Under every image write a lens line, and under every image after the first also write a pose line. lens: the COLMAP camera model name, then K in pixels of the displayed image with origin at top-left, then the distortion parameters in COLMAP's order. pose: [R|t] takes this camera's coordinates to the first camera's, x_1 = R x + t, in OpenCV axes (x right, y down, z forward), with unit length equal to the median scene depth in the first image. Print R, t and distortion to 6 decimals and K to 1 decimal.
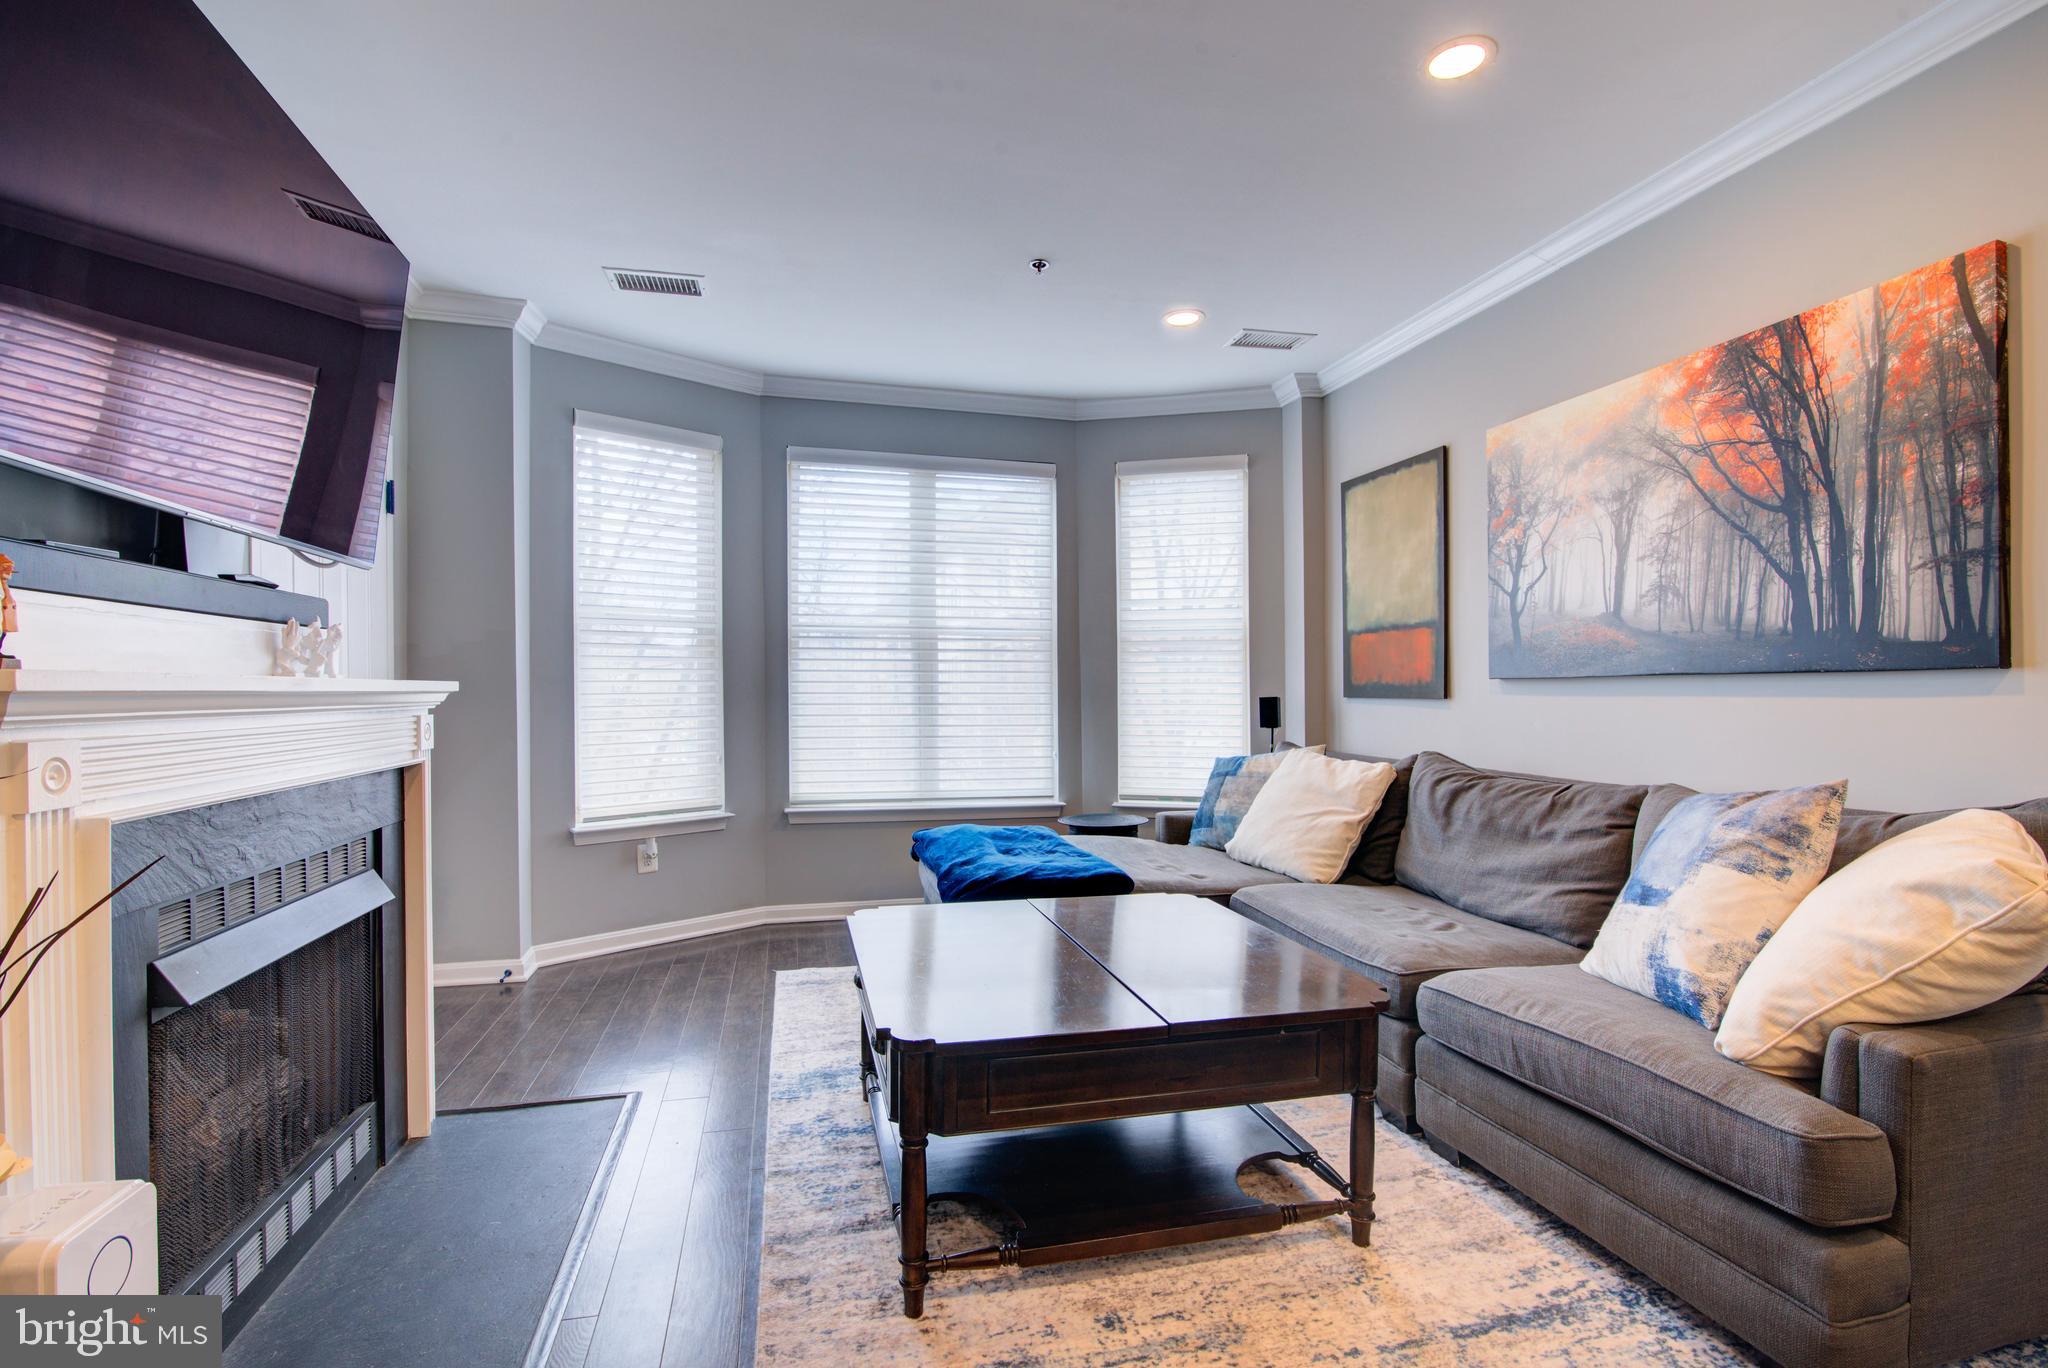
lens RADIAL K [[948.2, 0, 1021.3], [0, 948.2, 693.7], [0, 0, 1]] dist [-0.018127, 0.000887]
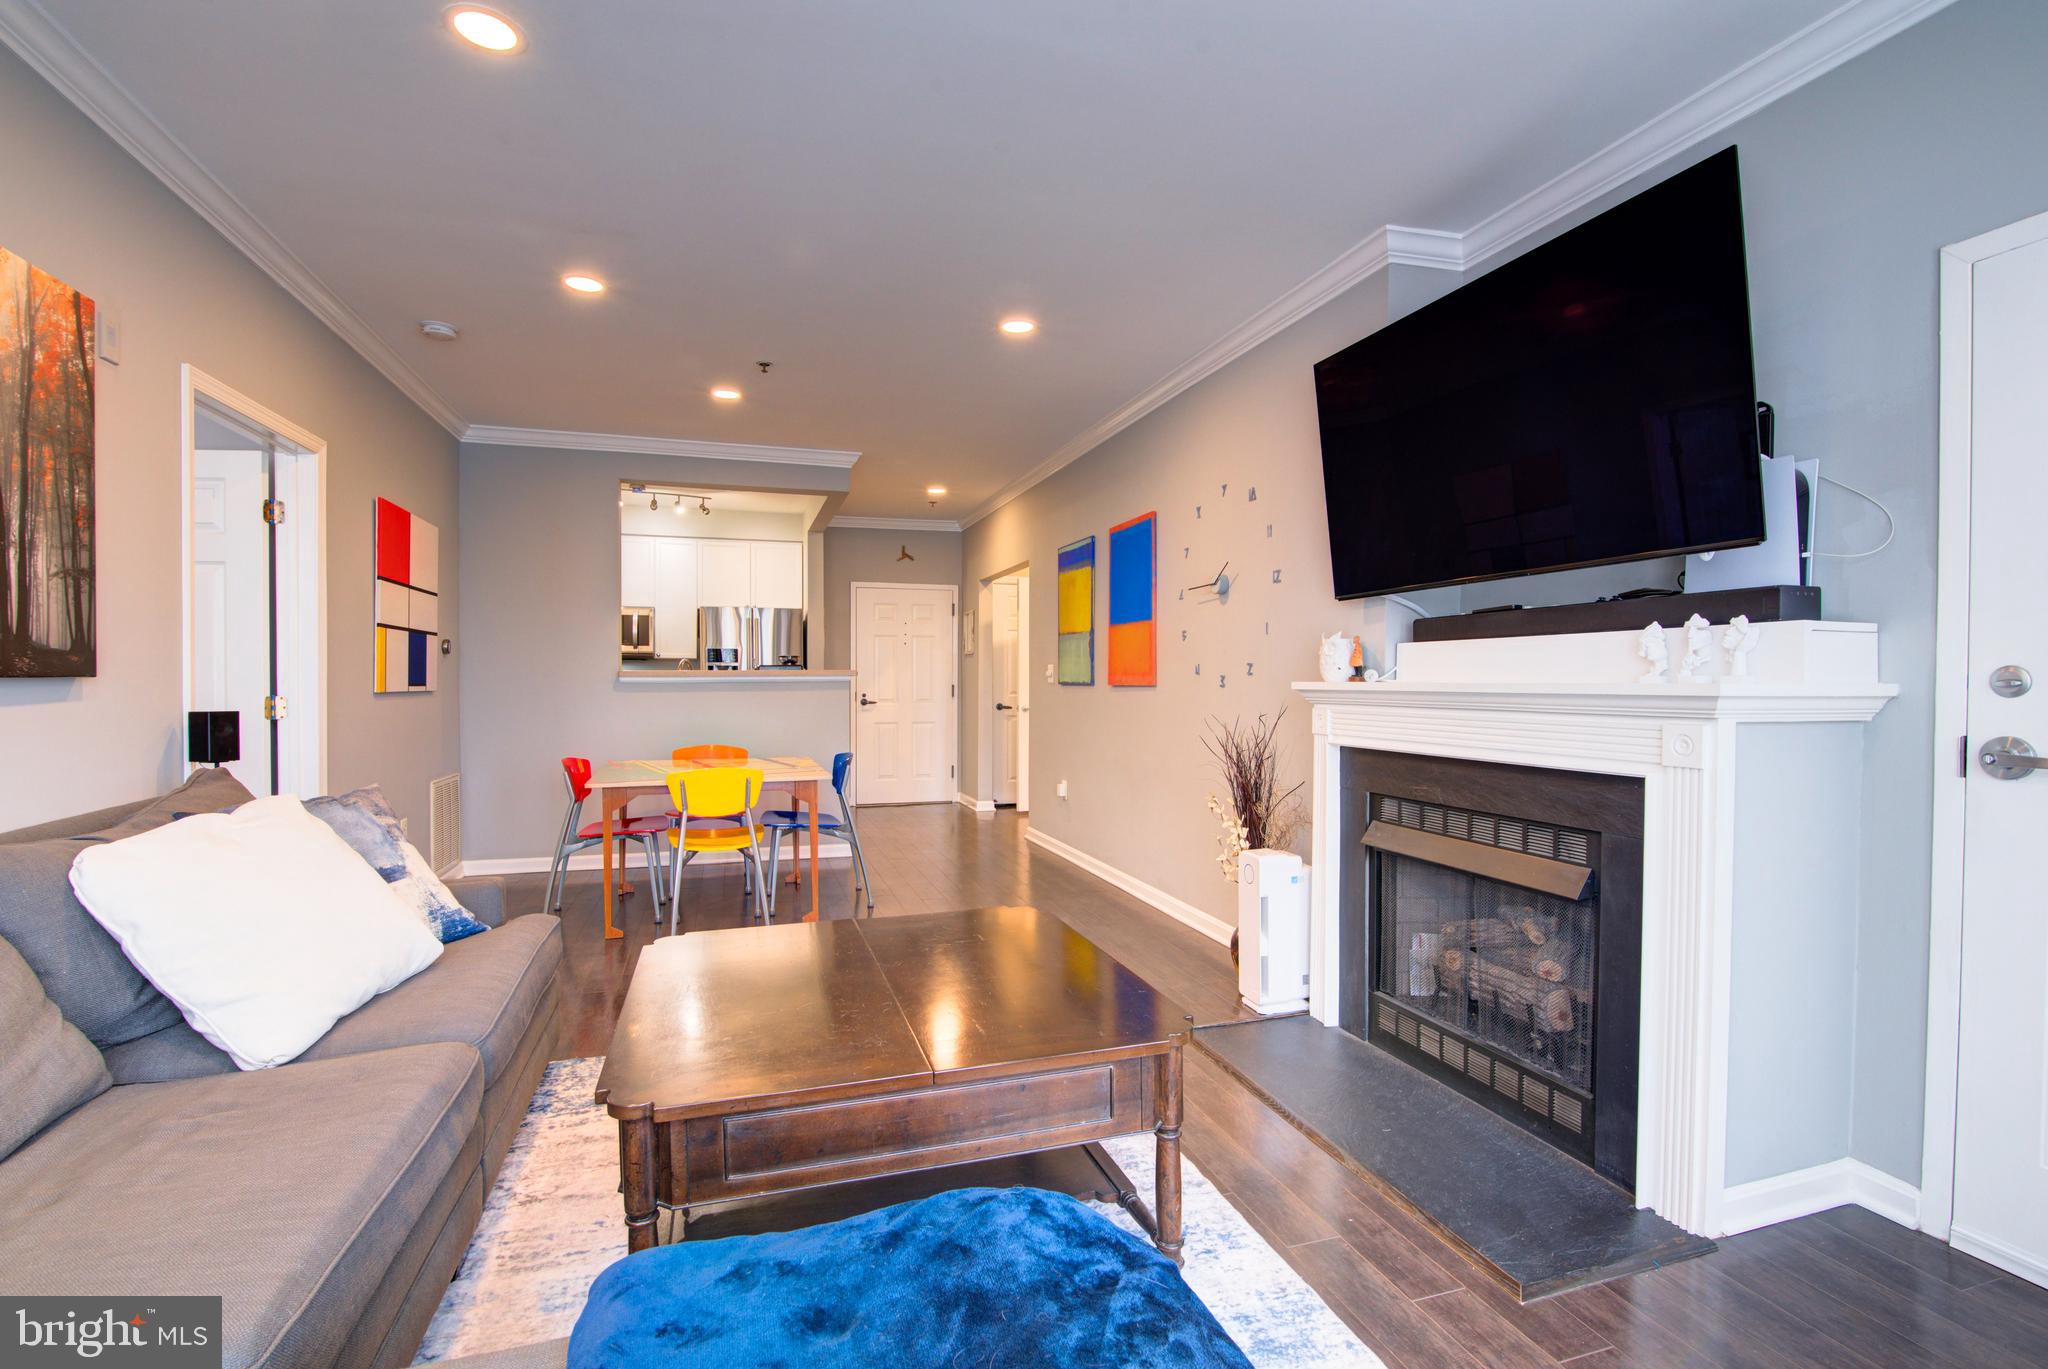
lens RADIAL K [[940.2, 0, 1025.2], [0, 940.2, 693.2], [0, 0, 1]] dist [-0.017147, 0.001147]
pose [[-0.998061, 0.006037, -0.061948, -0.013779], [0.004902, 0.999818, 0.018458, -0.019494], [0.062048, 0.018119, -0.997909, 1.826020]]
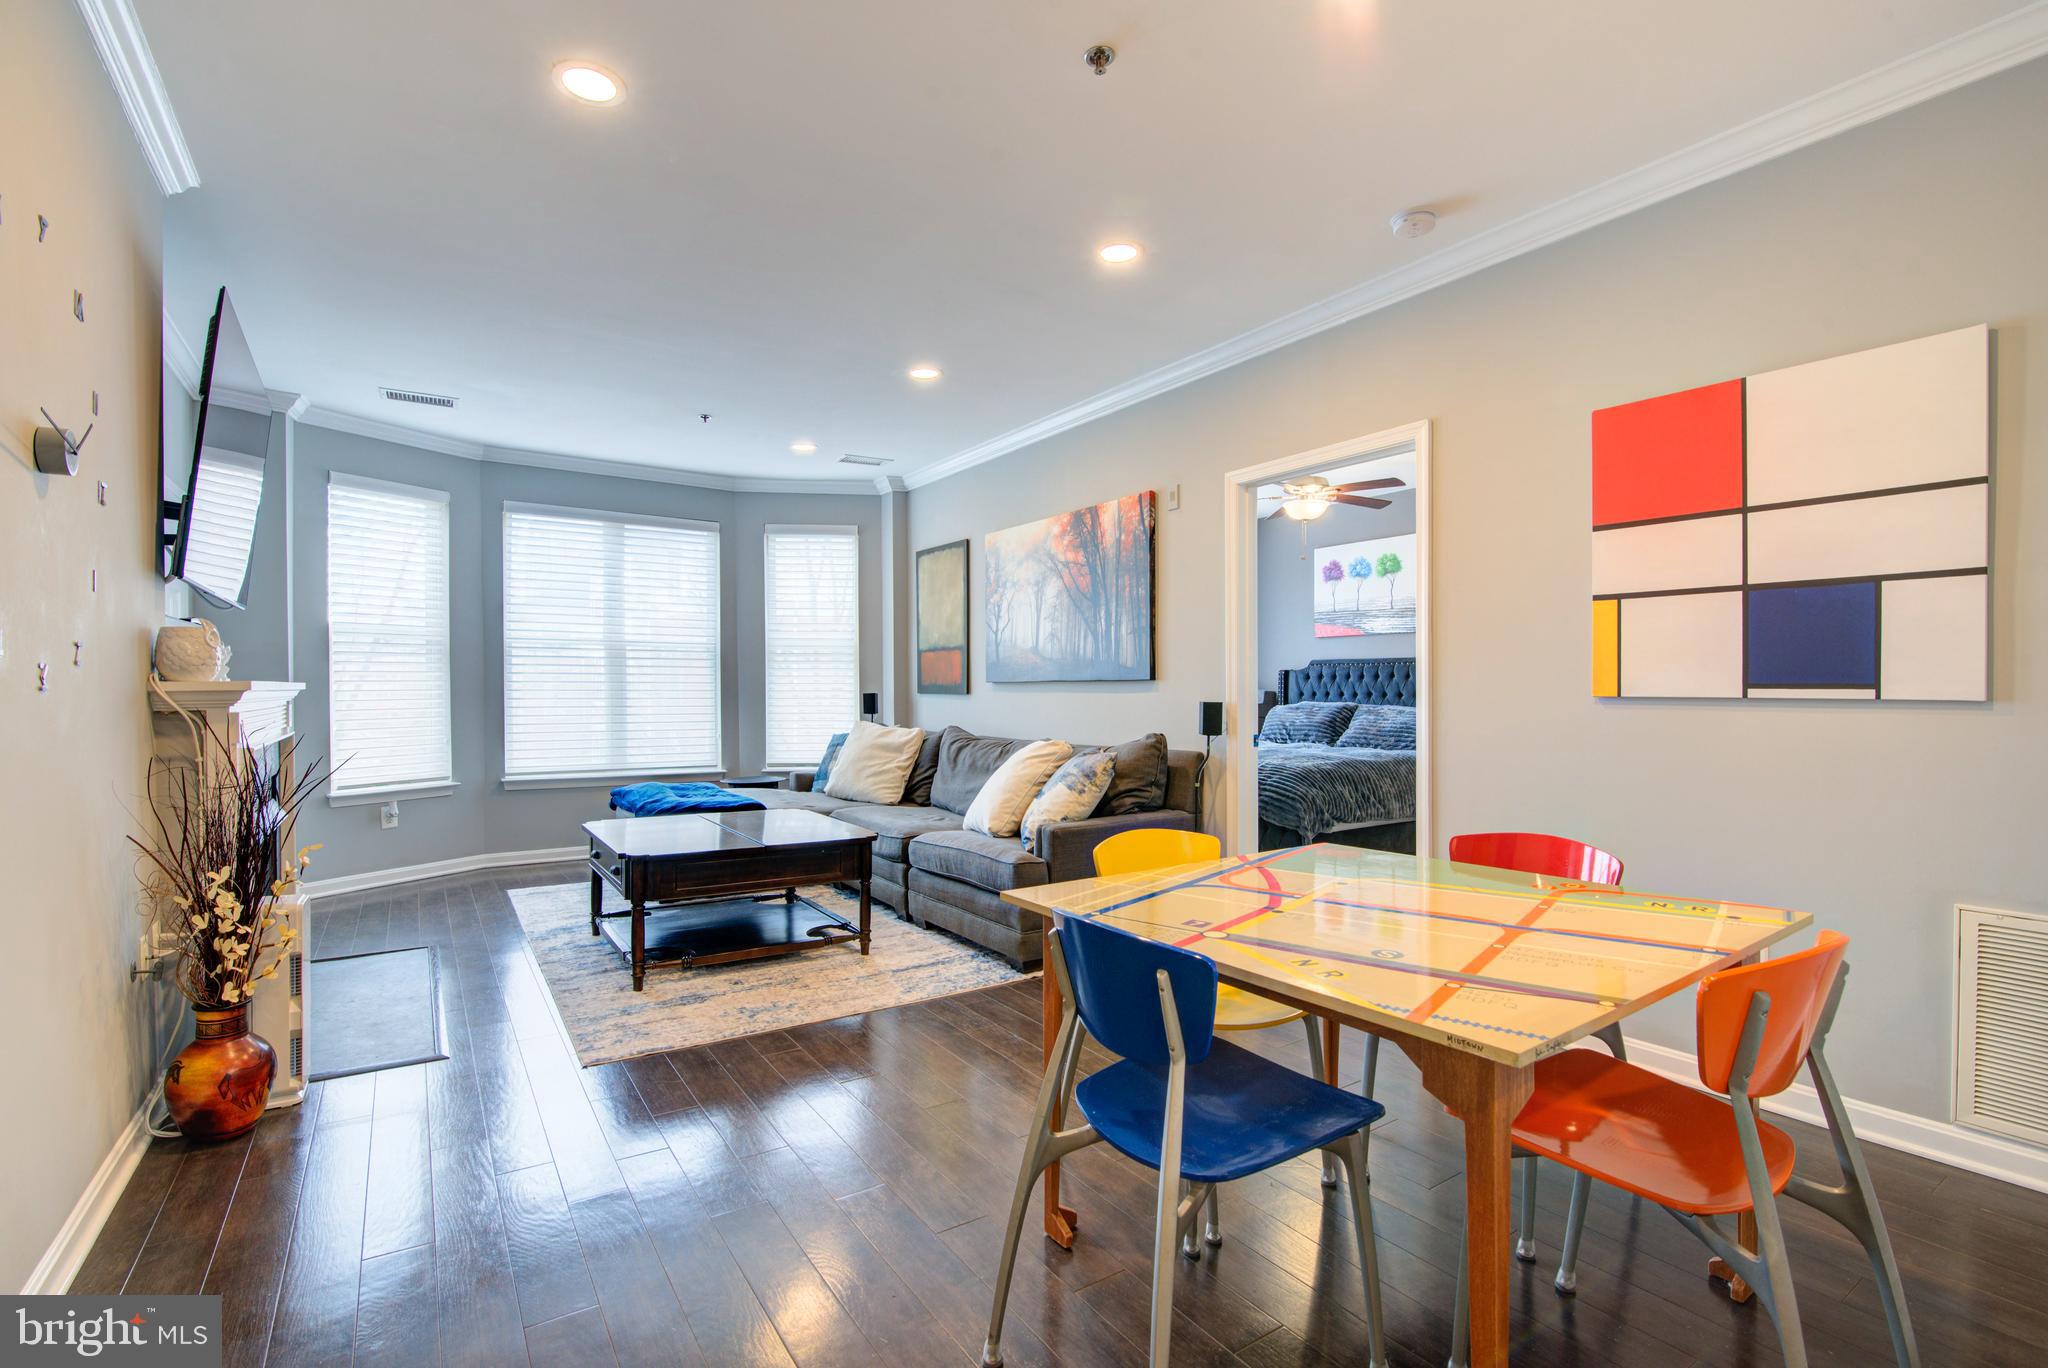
lens RADIAL K [[940.2, 0, 1025.2], [0, 940.2, 692.7], [0, 0, 1]] dist [-0.017147, 0.001147]
pose [[0.942558, -0.000068, 0.334044, 0.000346], [-0.000859, 0.999996, 0.002628, -0.002170], [-0.334043, -0.002765, 0.942554, -0.875961]]
